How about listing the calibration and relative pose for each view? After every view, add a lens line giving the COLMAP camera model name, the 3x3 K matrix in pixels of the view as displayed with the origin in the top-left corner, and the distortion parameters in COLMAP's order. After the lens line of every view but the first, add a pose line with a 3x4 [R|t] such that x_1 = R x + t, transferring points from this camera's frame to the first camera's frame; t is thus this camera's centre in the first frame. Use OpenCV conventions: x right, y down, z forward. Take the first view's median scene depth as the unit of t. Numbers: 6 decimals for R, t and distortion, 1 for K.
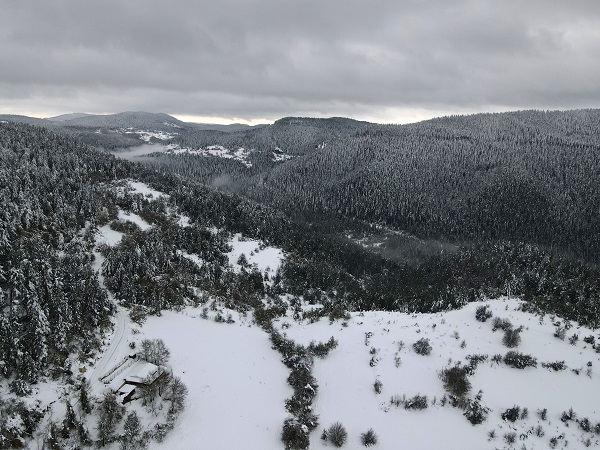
lens RADIAL K [[441.5, 0, 300.8], [0, 441.5, 223.9], [0, 0, 1]] dist [0.015807, 0.002718]
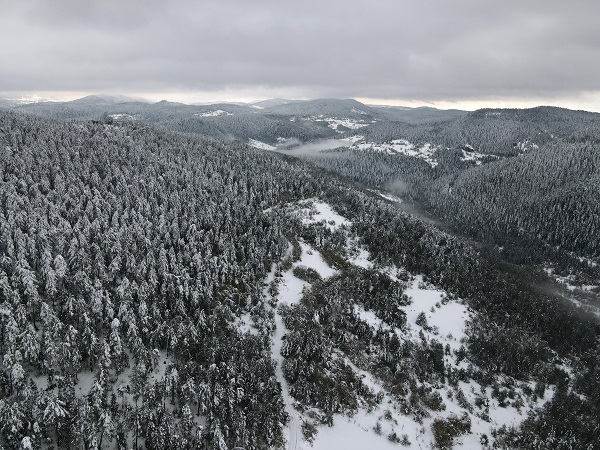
lens RADIAL K [[441.5, 0, 302.1], [0, 441.5, 226.1], [0, 0, 1]] dist [0.015807, 0.002718]
pose [[0.920990, 0.101626, -0.376097, -0.048477], [-0.085133, 0.994545, 0.060264, -0.200671], [0.380170, -0.023484, 0.924618, 0.085033]]
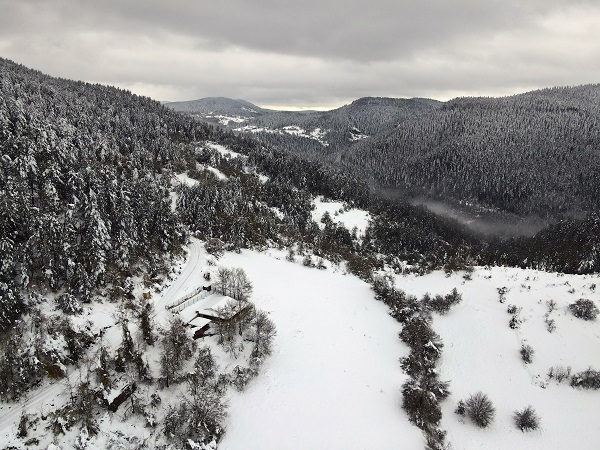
lens RADIAL K [[441.5, 0, 302.1], [0, 441.5, 223.0], [0, 0, 1]] dist [0.015807, 0.002718]
pose [[0.987096, 0.032150, -0.156866, -0.054882], [-0.028389, 0.999255, 0.026160, 0.094947], [0.157590, -0.021369, 0.987273, 0.148718]]
